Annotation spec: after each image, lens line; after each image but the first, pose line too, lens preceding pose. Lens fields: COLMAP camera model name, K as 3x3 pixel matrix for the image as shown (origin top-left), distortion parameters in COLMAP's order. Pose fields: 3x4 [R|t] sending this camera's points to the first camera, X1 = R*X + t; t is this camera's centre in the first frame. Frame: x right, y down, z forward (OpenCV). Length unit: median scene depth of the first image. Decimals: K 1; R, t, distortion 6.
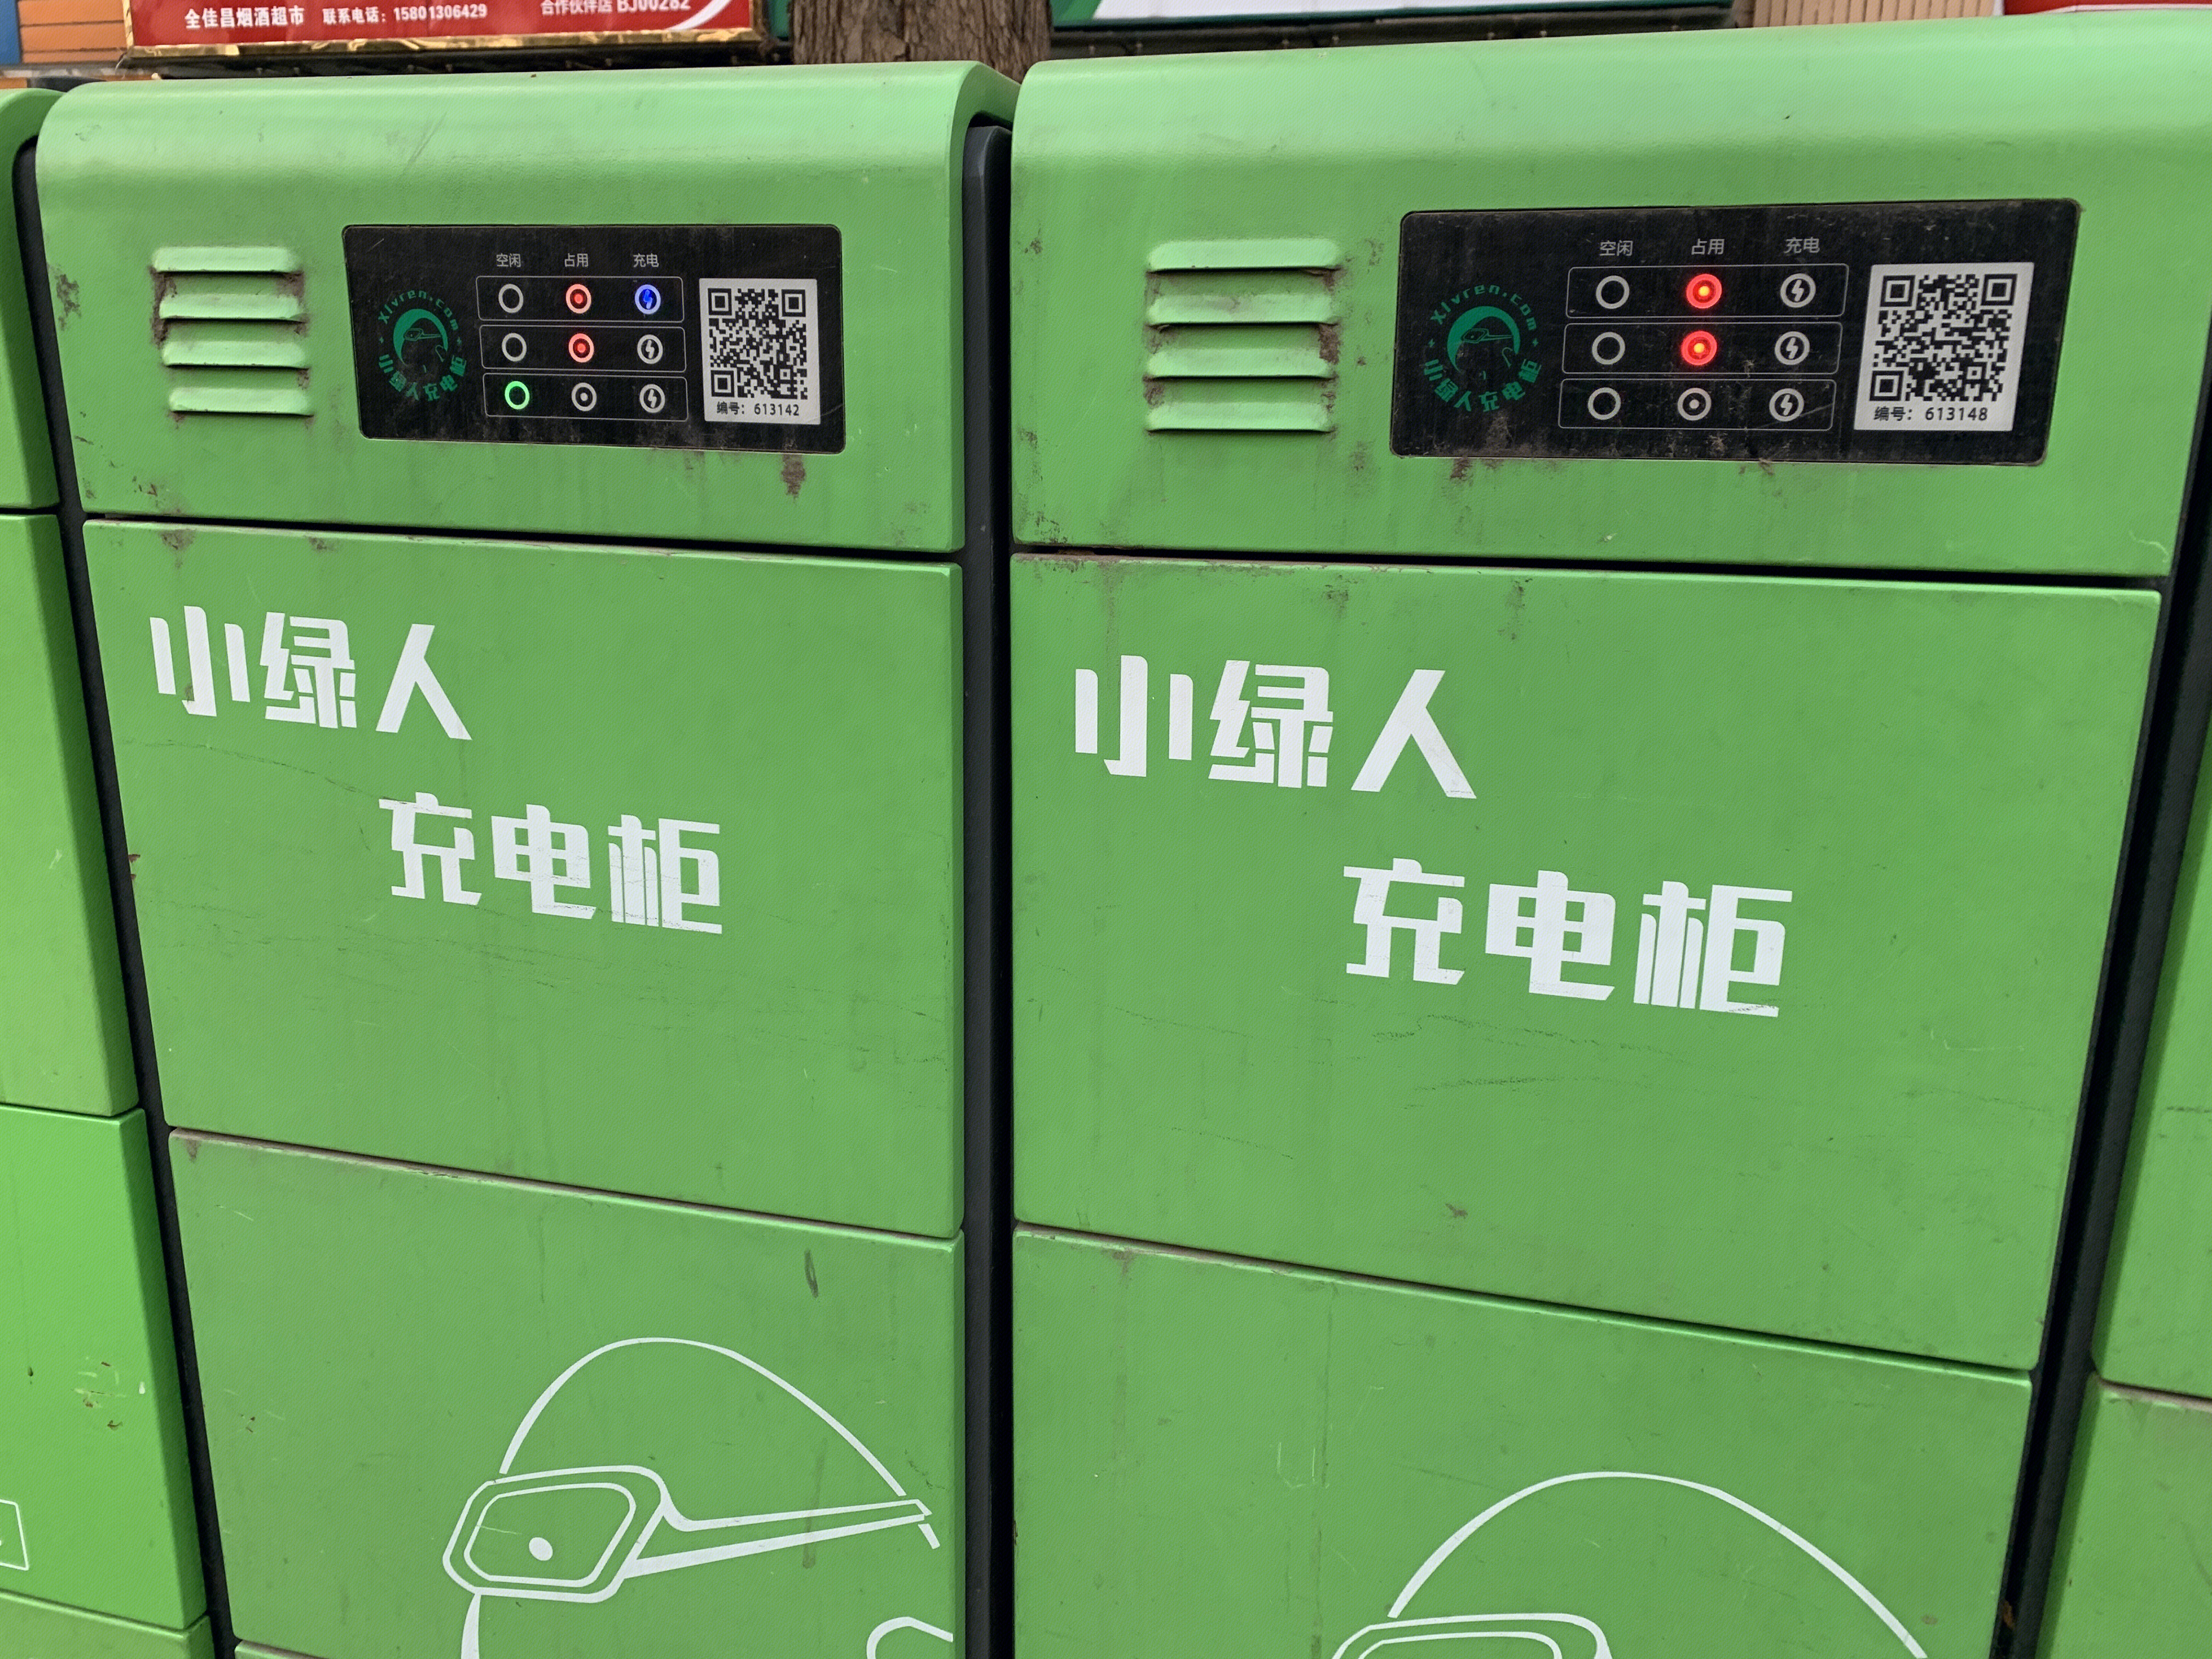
lens RADIAL K [[1661.3, 0, 1084.9], [0, 1661.3, 823.5], [0, 0, 1]] dist [0.029153, -0.033123]
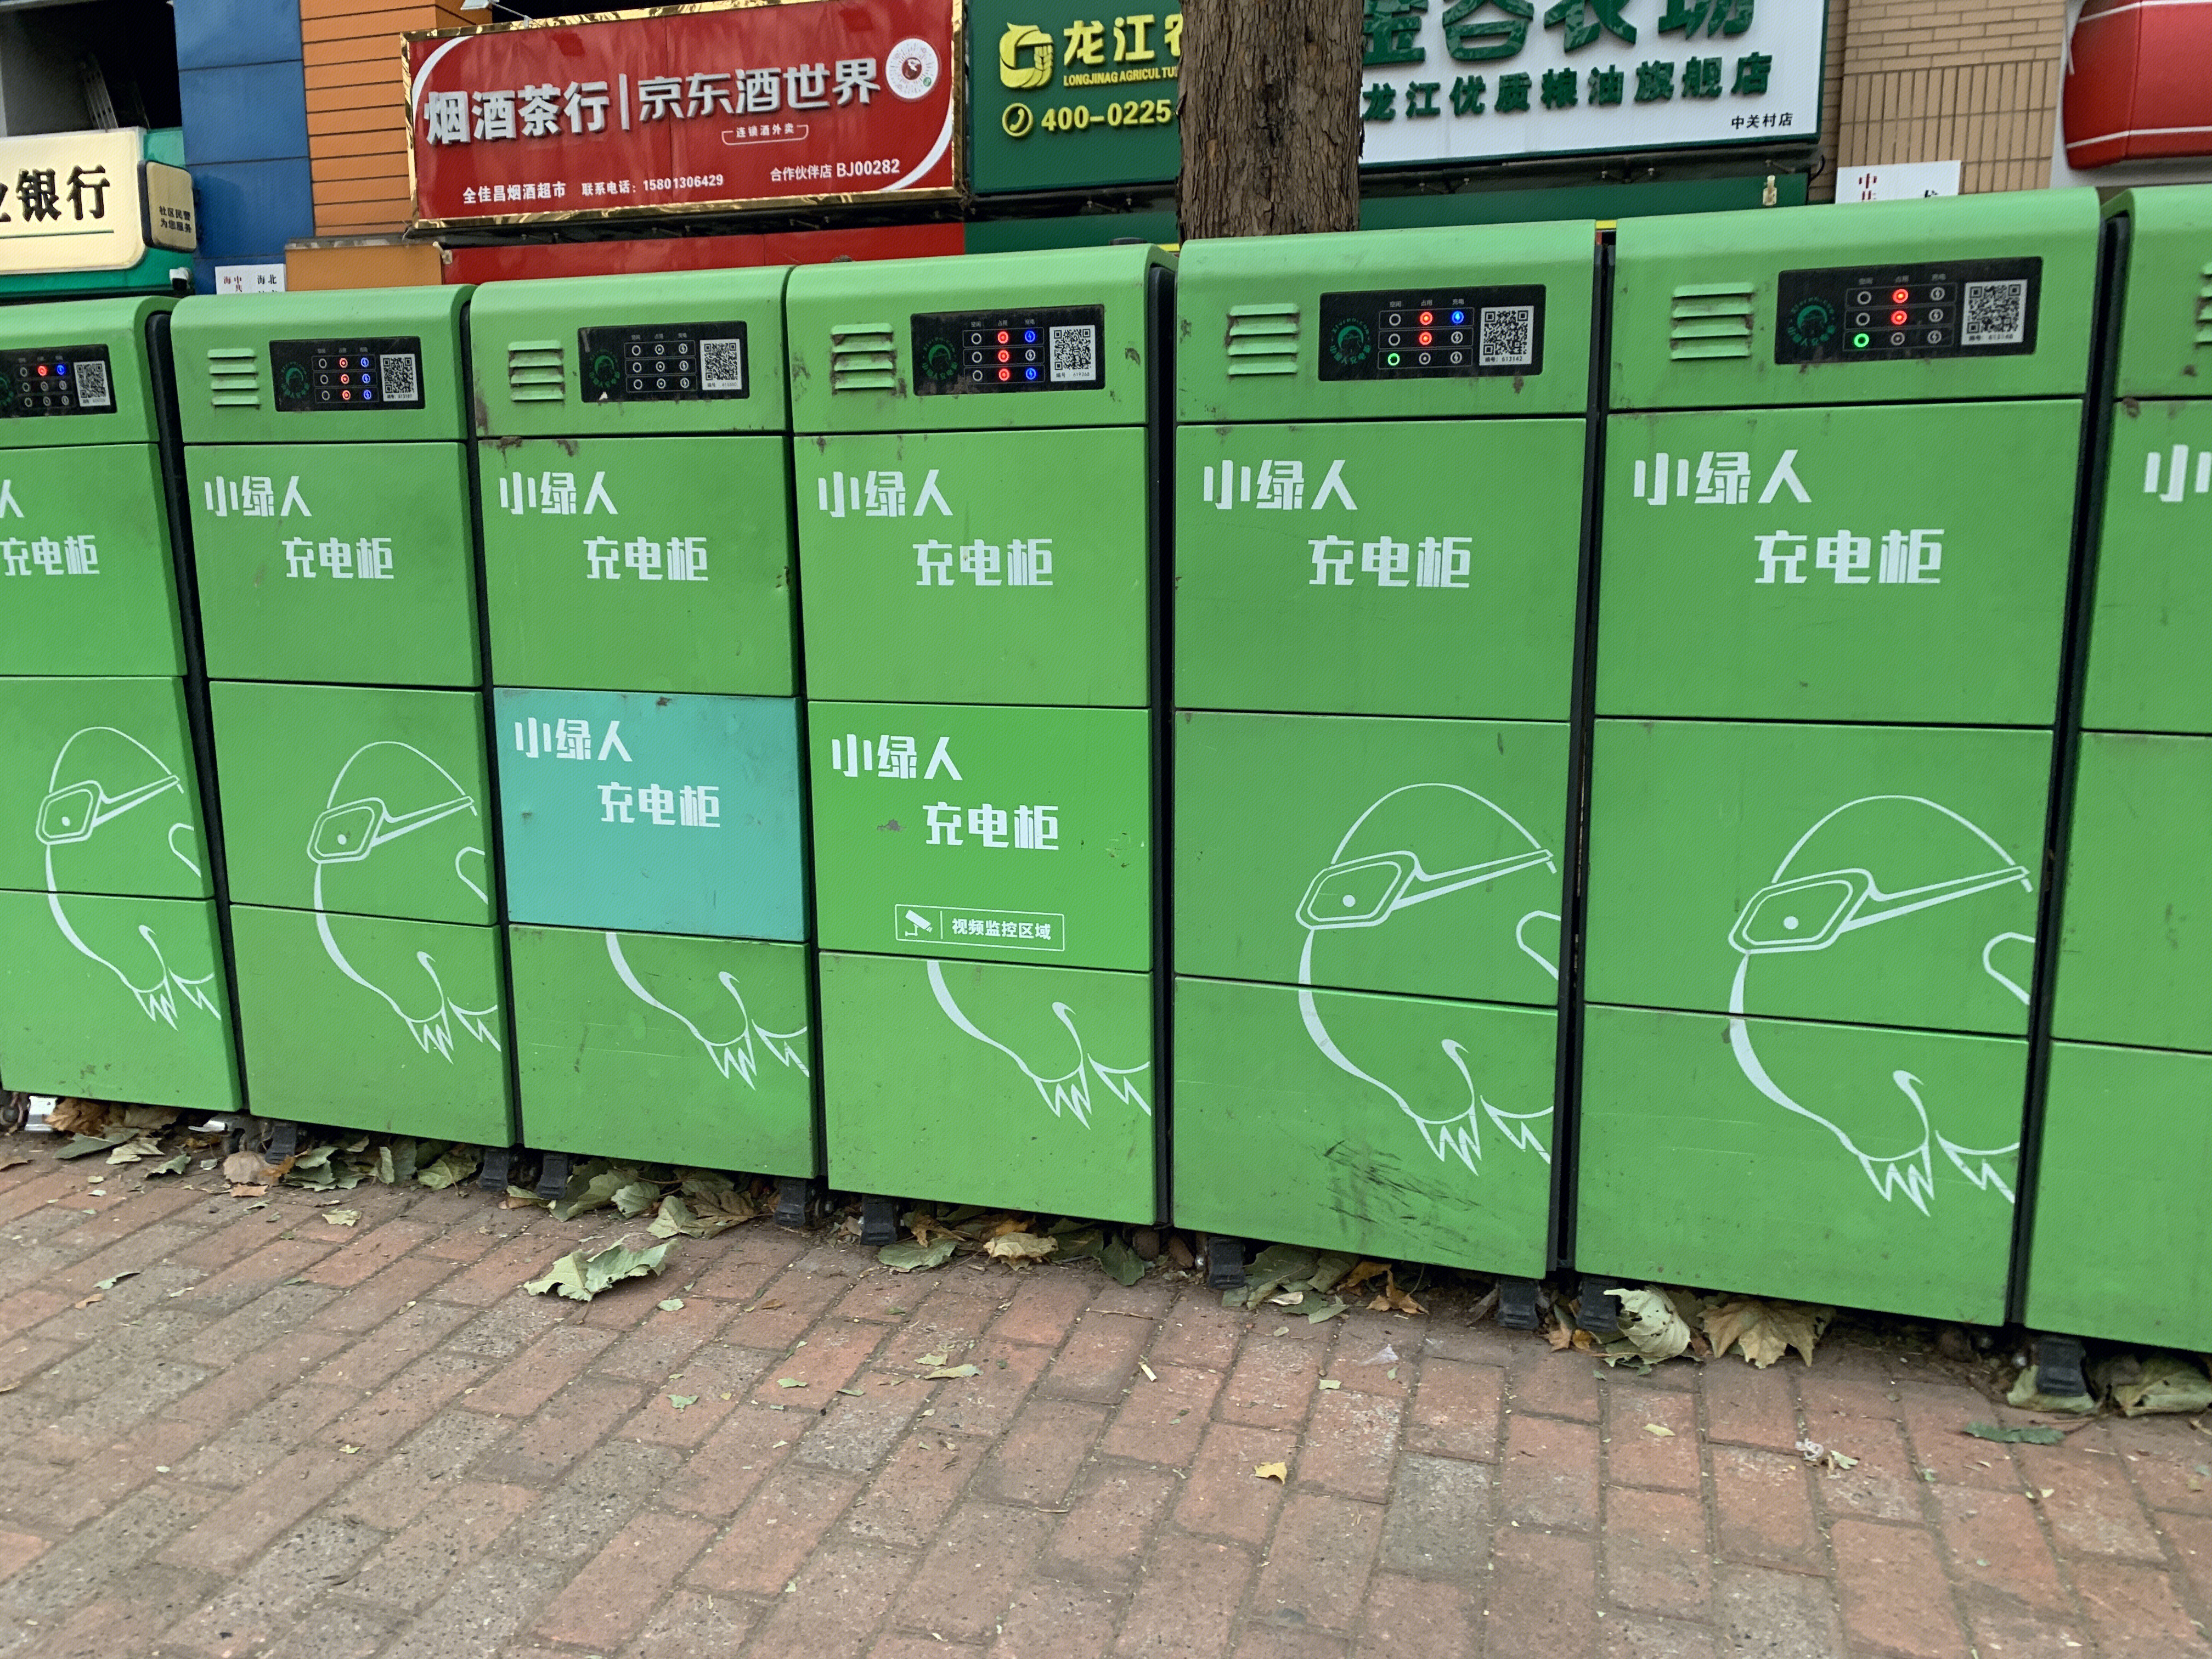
lens RADIAL K [[1661.3, 0, 1098.9], [0, 1661.3, 836.0], [0, 0, 1]] dist [0.029153, -0.033123]
pose [[0.998499, -0.010726, -0.053705, -0.672364], [0.007111, 0.997724, -0.067059, 0.618757], [0.054302, 0.066577, 0.996303, -1.449778]]
